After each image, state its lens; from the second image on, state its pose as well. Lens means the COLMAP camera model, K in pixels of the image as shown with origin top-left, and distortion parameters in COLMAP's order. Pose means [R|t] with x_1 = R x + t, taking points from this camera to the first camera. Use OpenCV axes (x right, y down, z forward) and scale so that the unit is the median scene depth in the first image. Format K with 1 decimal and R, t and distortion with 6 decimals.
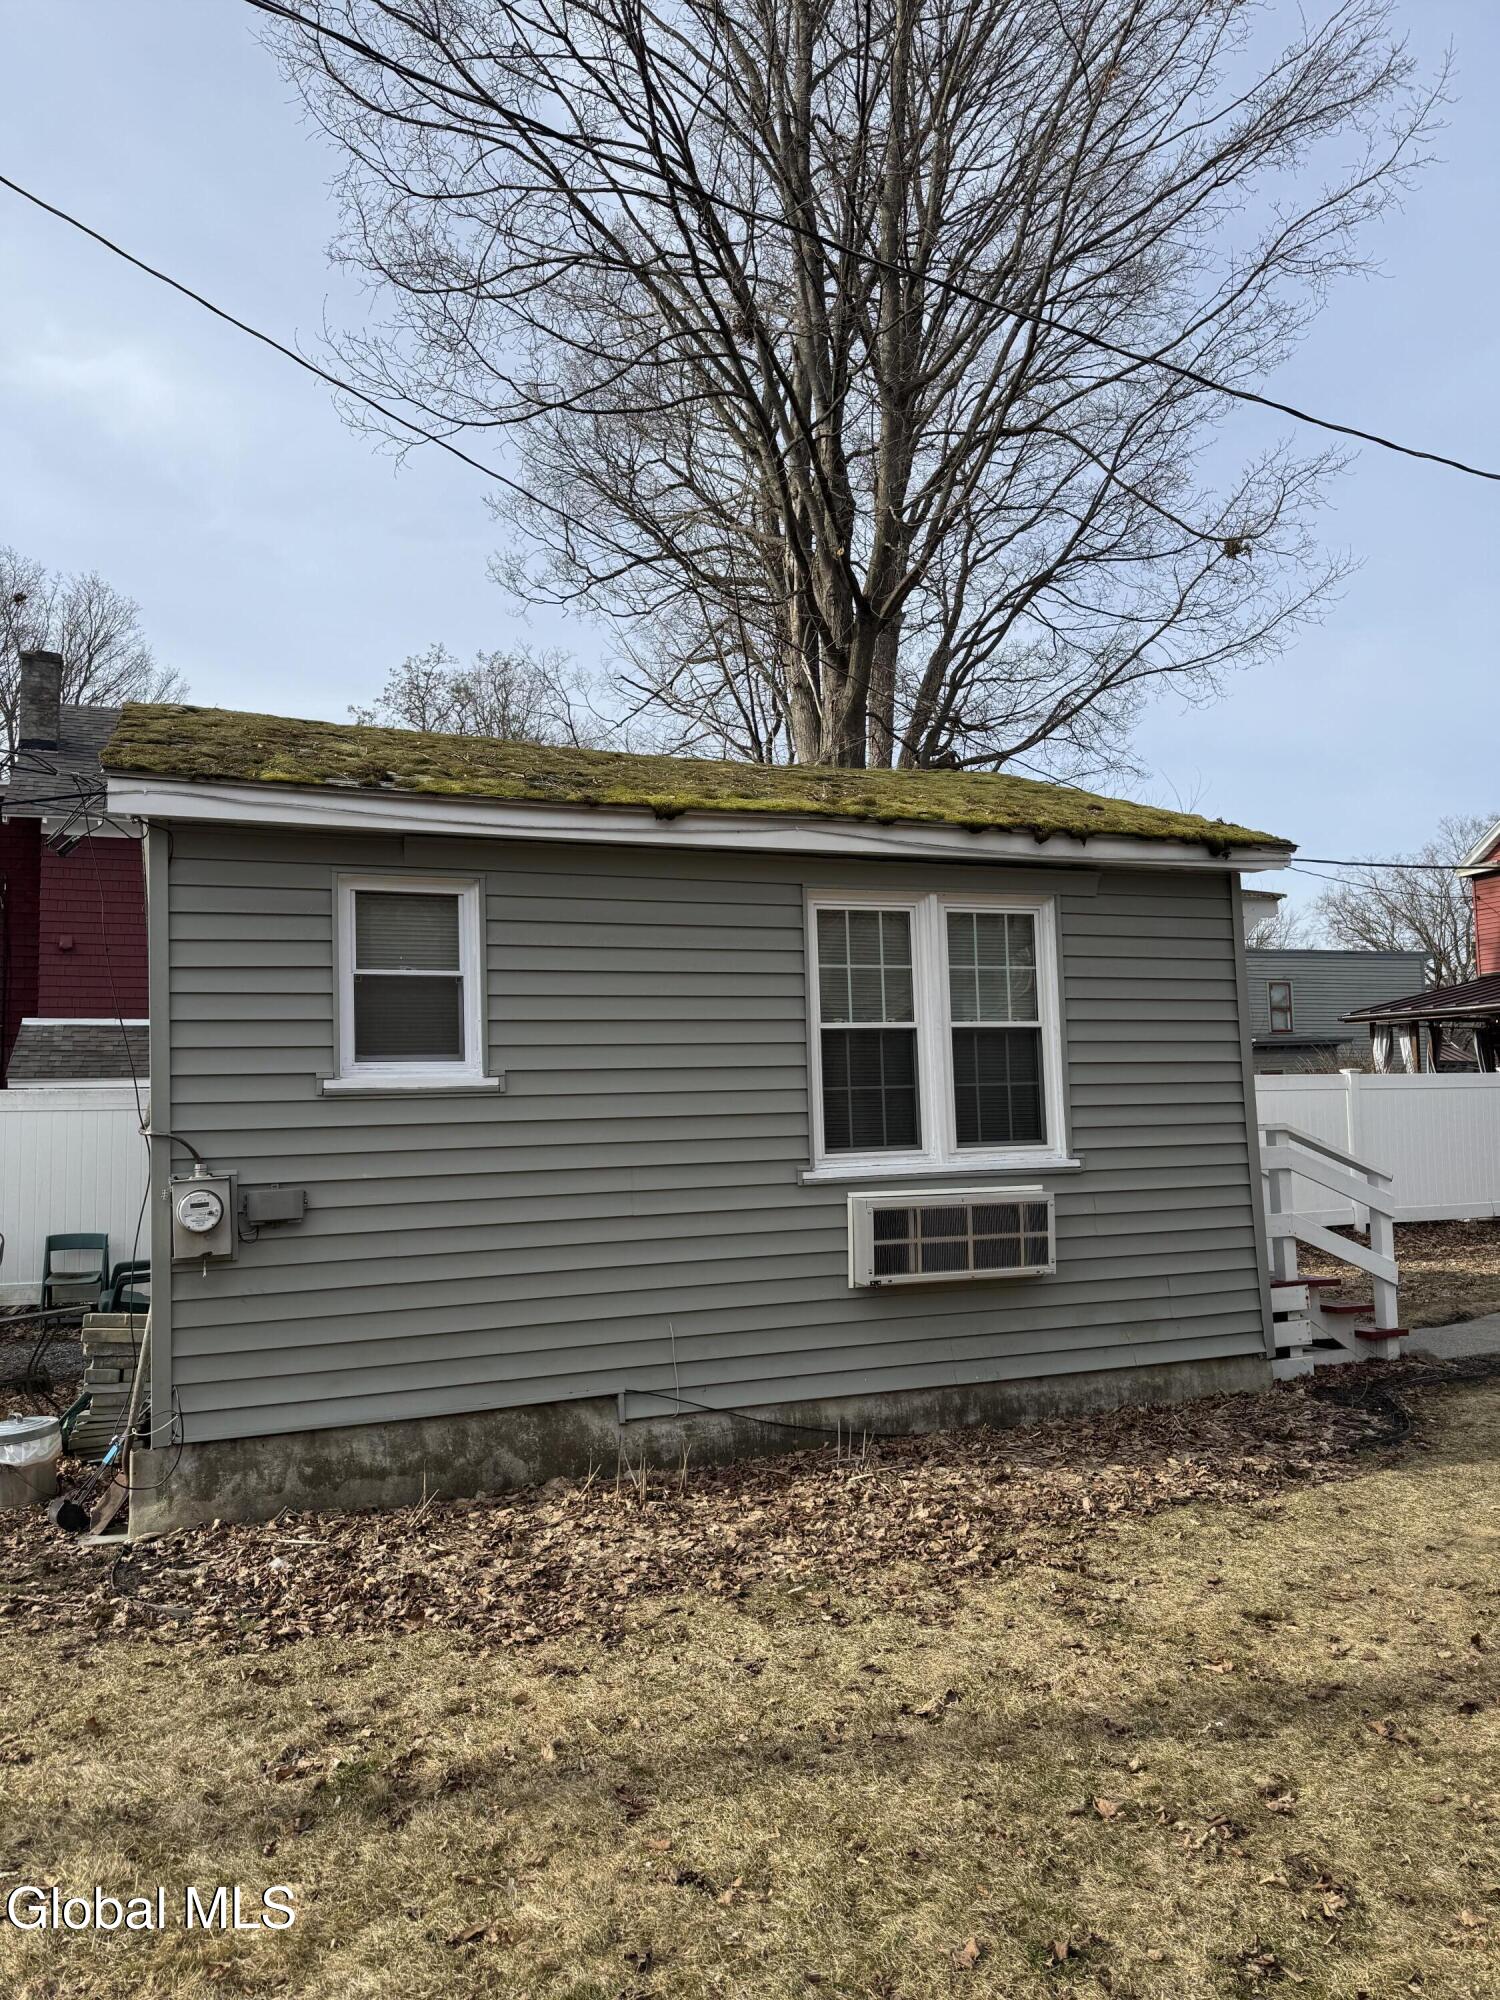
lens RADIAL K [[1400.3, 0, 754.7], [0, 1400.3, 982.9], [0, 0, 1]] dist [0.021435, -0.017852]
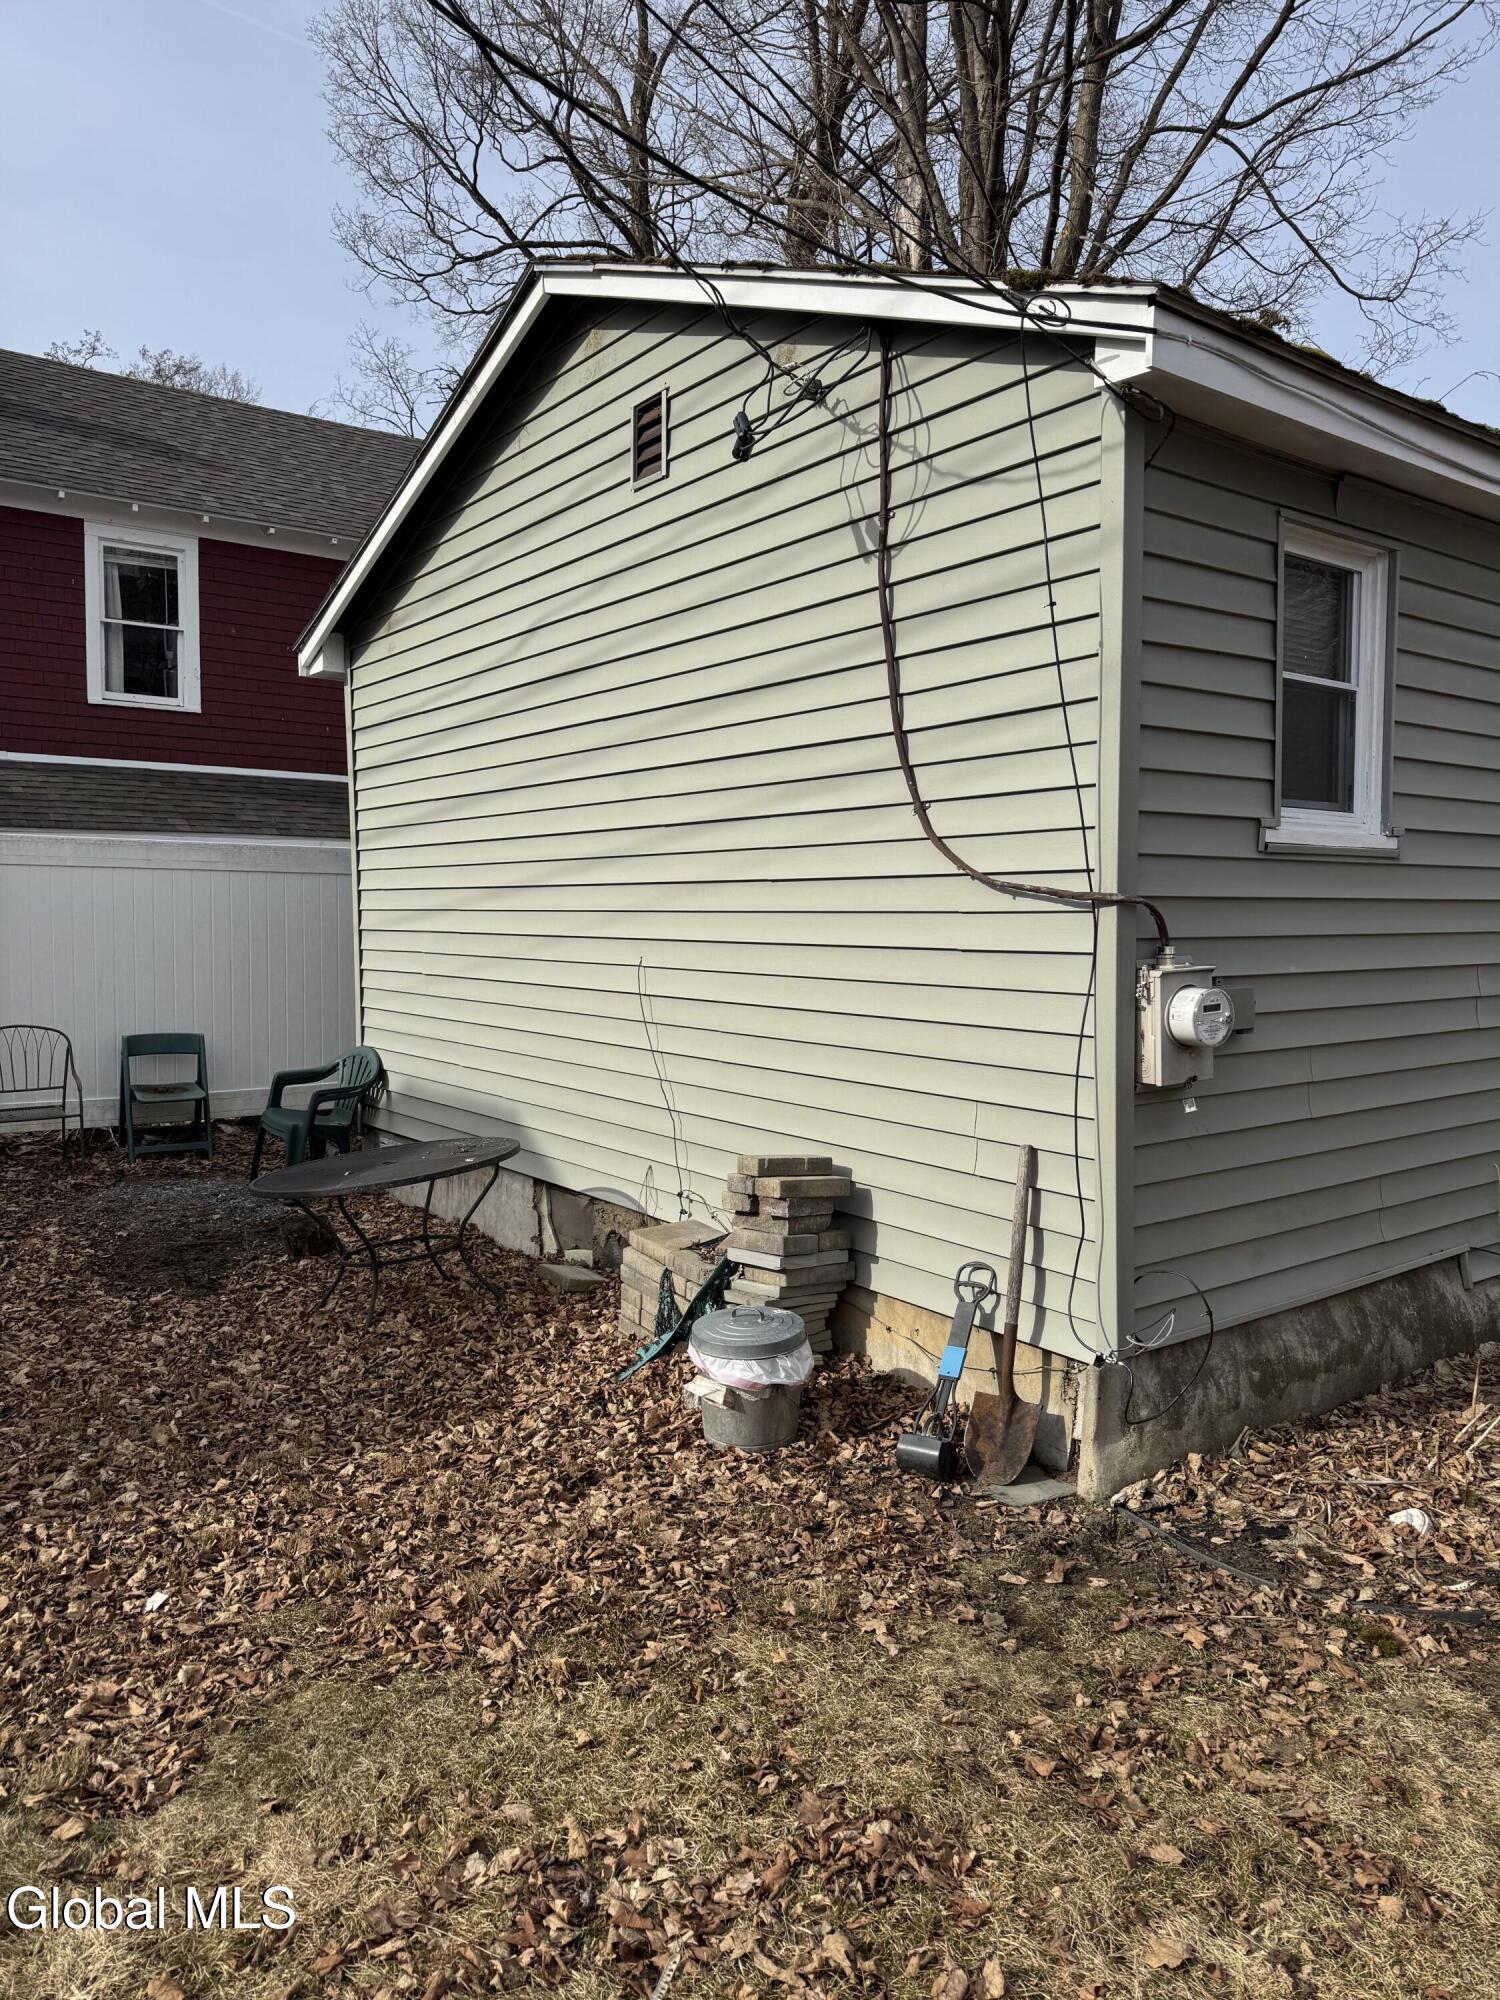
lens RADIAL K [[1400.3, 0, 755.8], [0, 1400.3, 1008.3], [0, 0, 1]] dist [0.021435, -0.017852]
pose [[0.963404, 0.012504, 0.267761, -0.683116], [-0.055202, 0.986755, 0.152537, 0.061036], [-0.262307, -0.161735, 0.951334, 0.377601]]
